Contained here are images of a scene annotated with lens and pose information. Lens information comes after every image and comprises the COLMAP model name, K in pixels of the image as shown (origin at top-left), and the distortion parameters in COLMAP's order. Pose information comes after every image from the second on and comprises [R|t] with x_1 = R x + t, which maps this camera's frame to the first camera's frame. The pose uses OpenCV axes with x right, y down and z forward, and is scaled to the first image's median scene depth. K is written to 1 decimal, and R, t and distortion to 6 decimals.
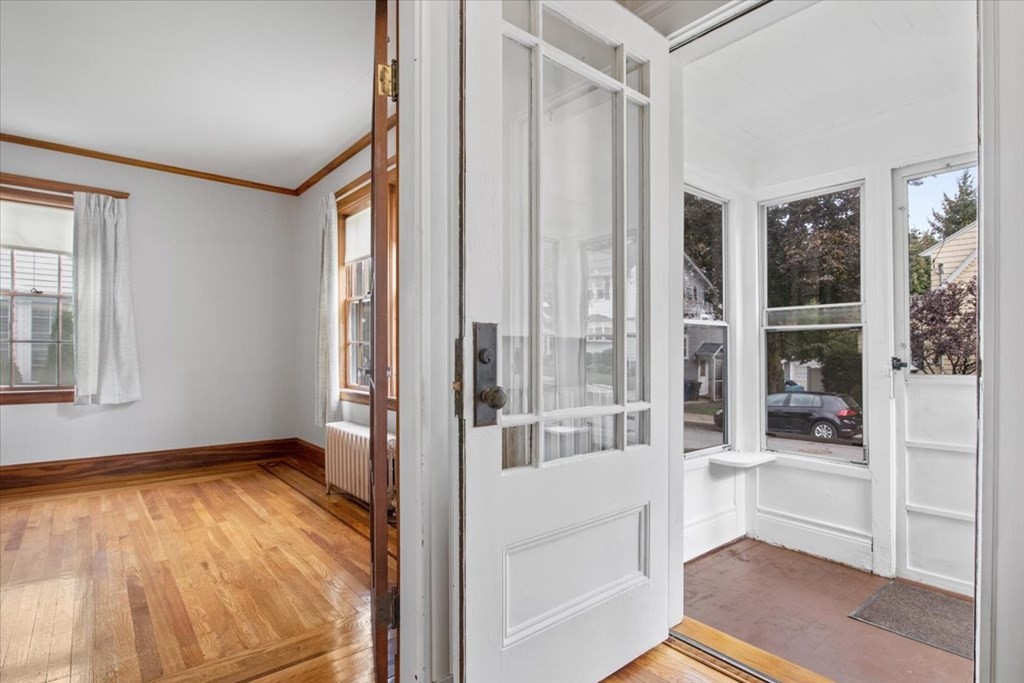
lens RADIAL K [[517.1, 0, 511.2], [0, 517.1, 352.0], [0, 0, 1]] dist [-0.002286, -0.000918]
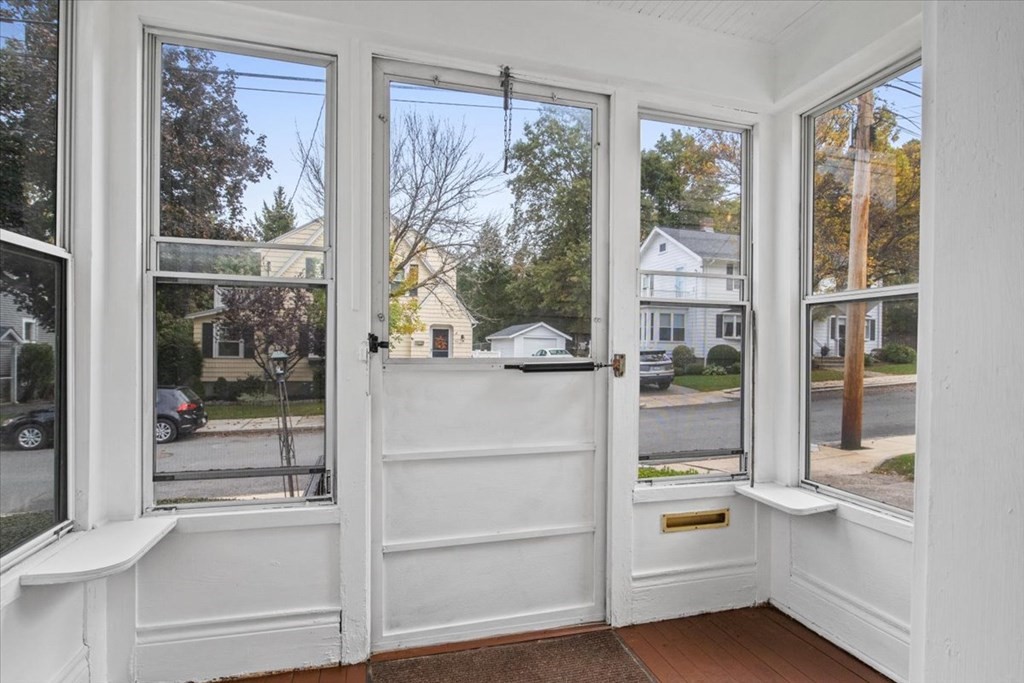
lens RADIAL K [[517.1, 0, 511.2], [0, 517.1, 352.0], [0, 0, 1]] dist [-0.002286, -0.000918]
pose [[0.397531, -0.002129, 0.917586, 0.160678], [-0.014002, 0.999867, 0.008386, 0.021647], [-0.917482, -0.016181, 0.397448, 0.467721]]
